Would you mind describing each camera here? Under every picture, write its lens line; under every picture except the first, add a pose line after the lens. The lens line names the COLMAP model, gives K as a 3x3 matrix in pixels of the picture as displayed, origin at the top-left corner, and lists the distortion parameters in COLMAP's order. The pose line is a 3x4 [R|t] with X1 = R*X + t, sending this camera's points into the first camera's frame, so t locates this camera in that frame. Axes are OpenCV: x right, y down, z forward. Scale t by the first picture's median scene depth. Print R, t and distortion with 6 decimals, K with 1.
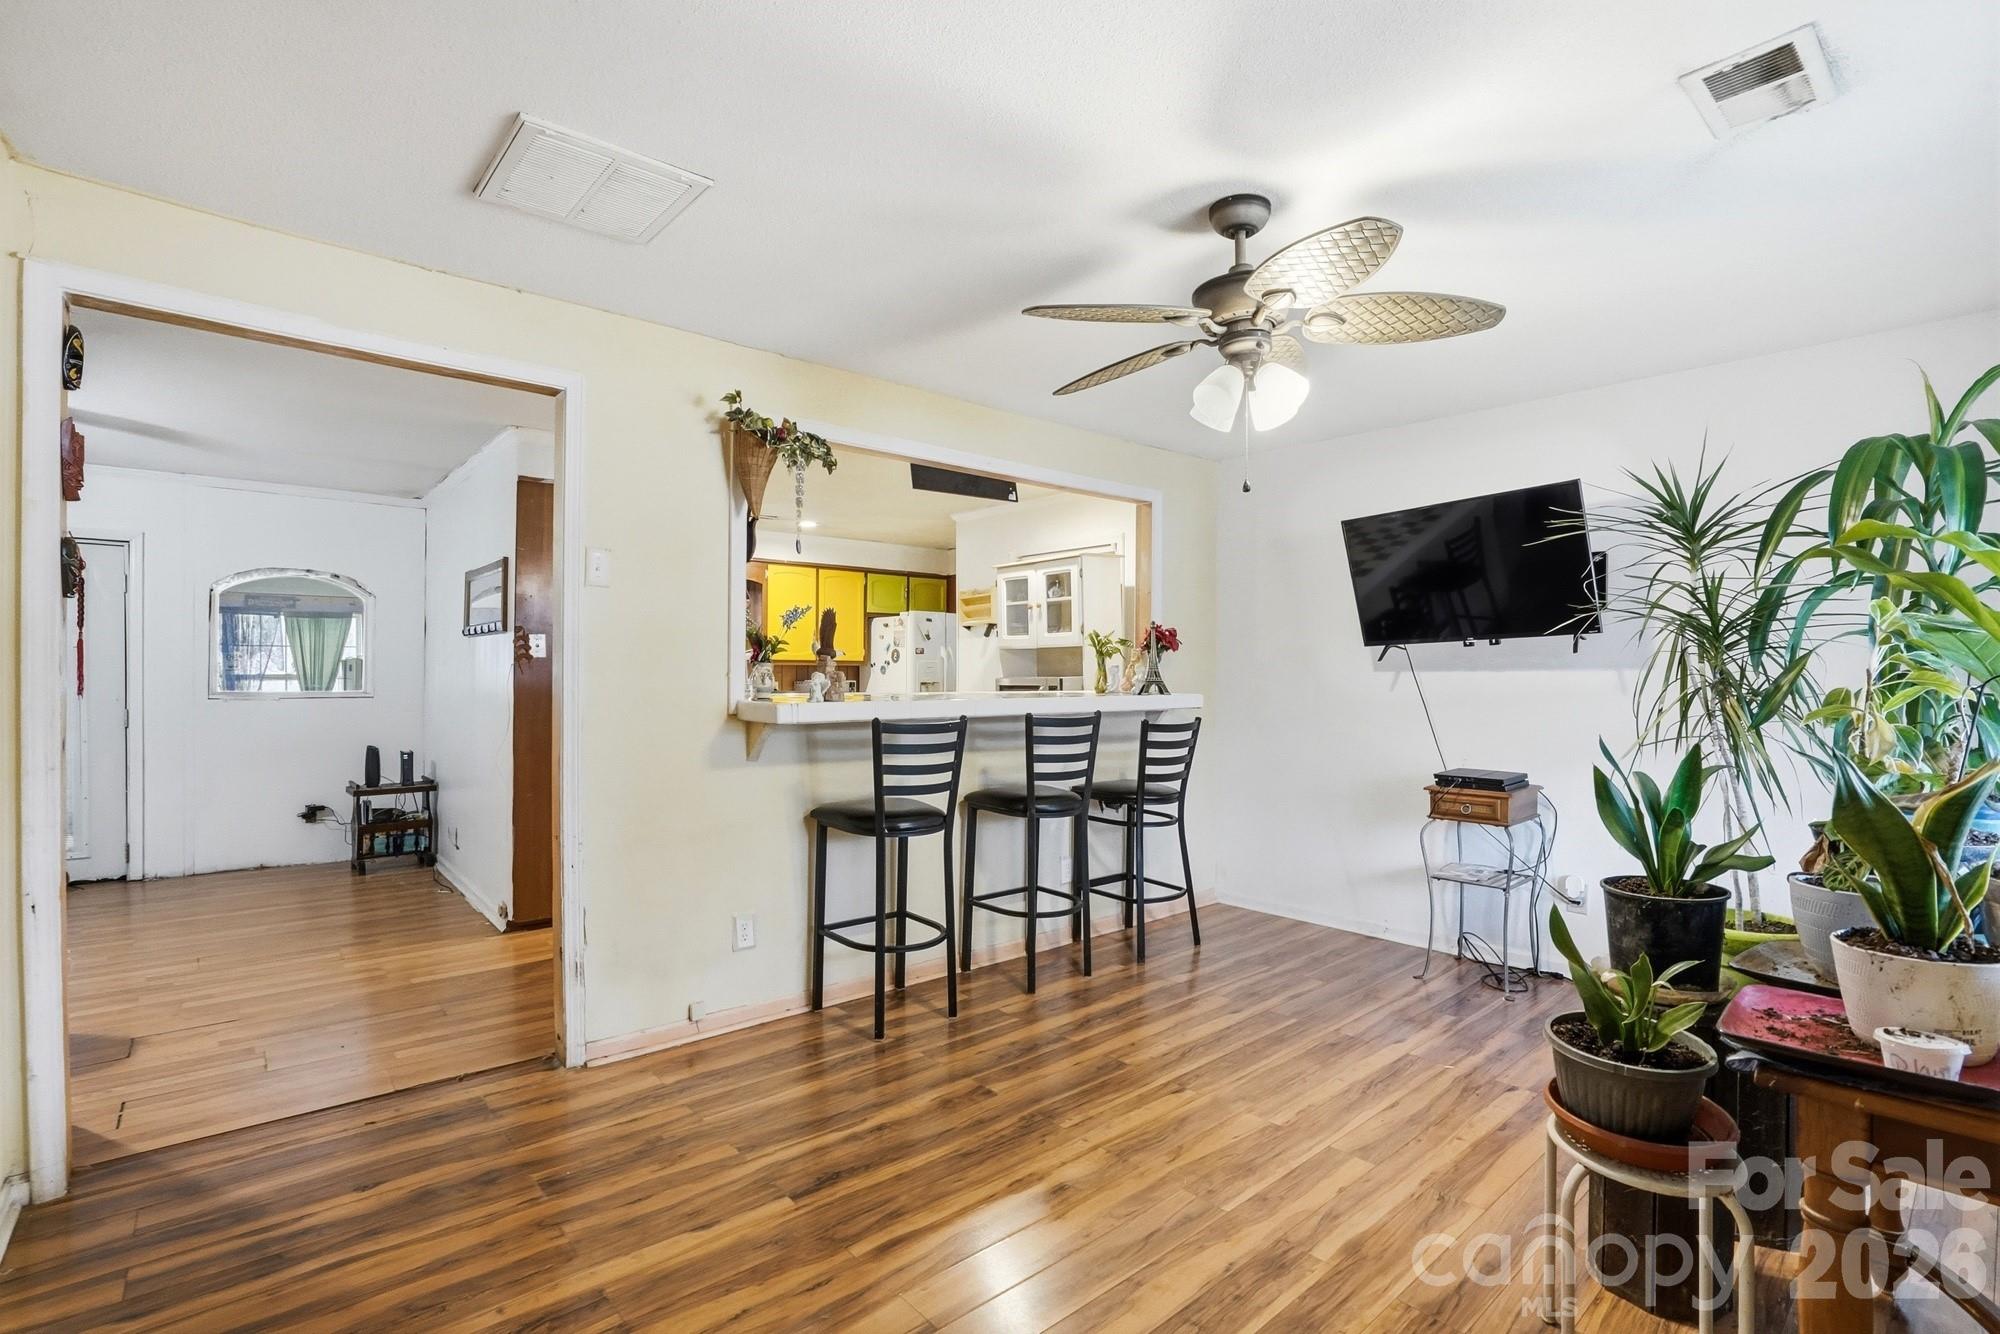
lens RADIAL K [[926.5, 0, 1001.1], [0, 926.5, 677.4], [0, 0, 1]] dist [-0.062152, 0.022713]
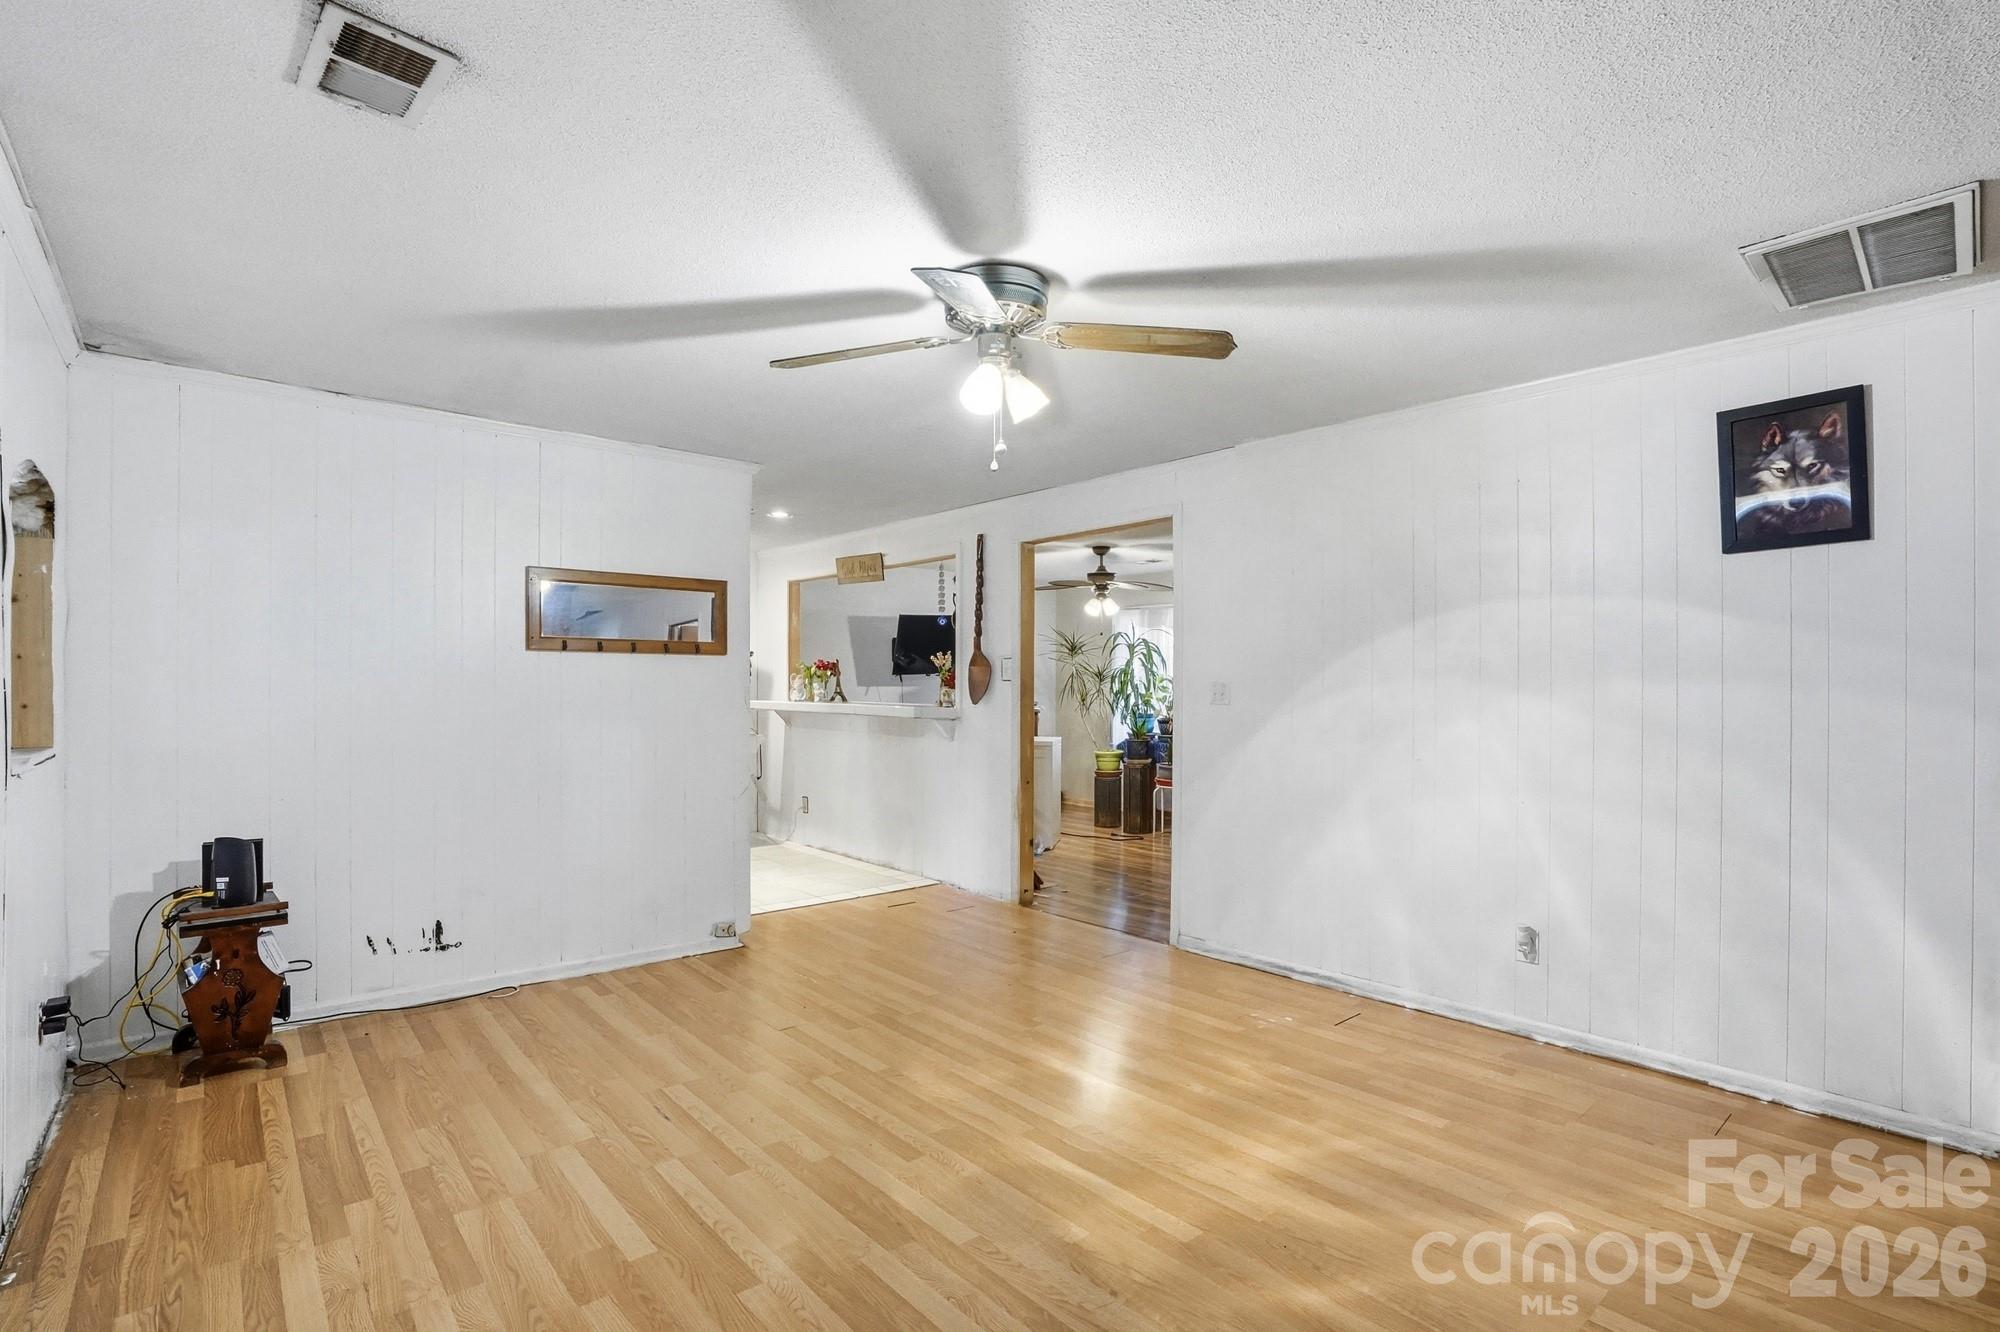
lens RADIAL K [[938.3, 0, 1001.7], [0, 938.3, 687.2], [0, 0, 1]] dist [-0.064870, 0.024462]
pose [[0.004049, -0.009508, 0.999947, -1.824338], [0.000039, 0.999955, 0.009508, -0.028369], [-0.999992, 0.000000, 0.004049, 0.789930]]
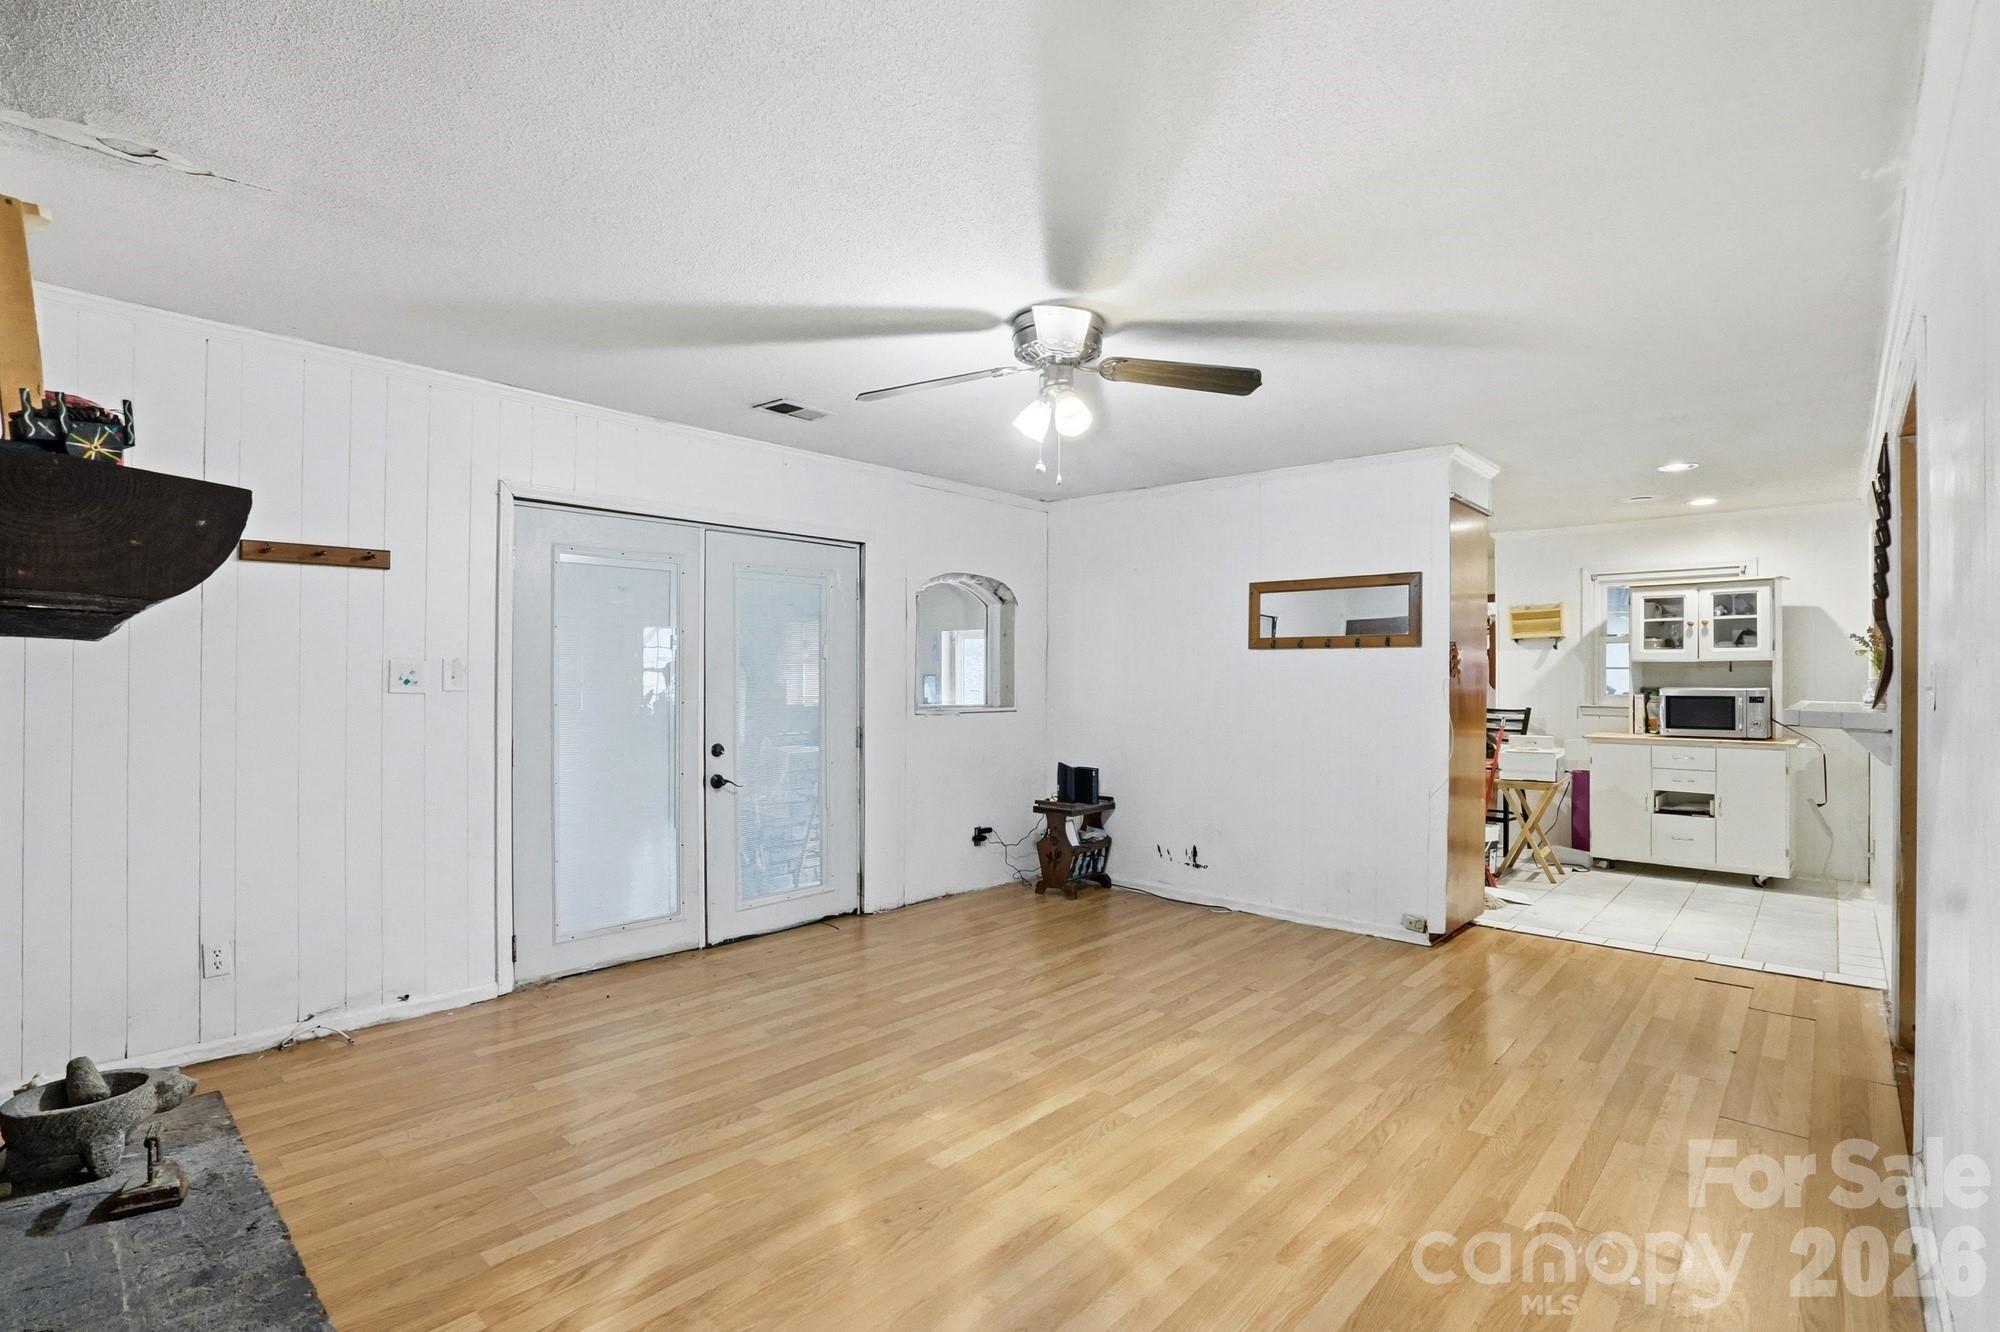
lens RADIAL K [[937.0, 0, 1004.6], [0, 937.0, 667.5], [0, 0, 1]] dist [-0.060032, 0.020767]
pose [[0.993501, -0.000245, 0.113825, -1.286792], [0.001933, 0.999890, -0.014723, -0.015042], [-0.113809, 0.014847, 0.993392, 0.039038]]
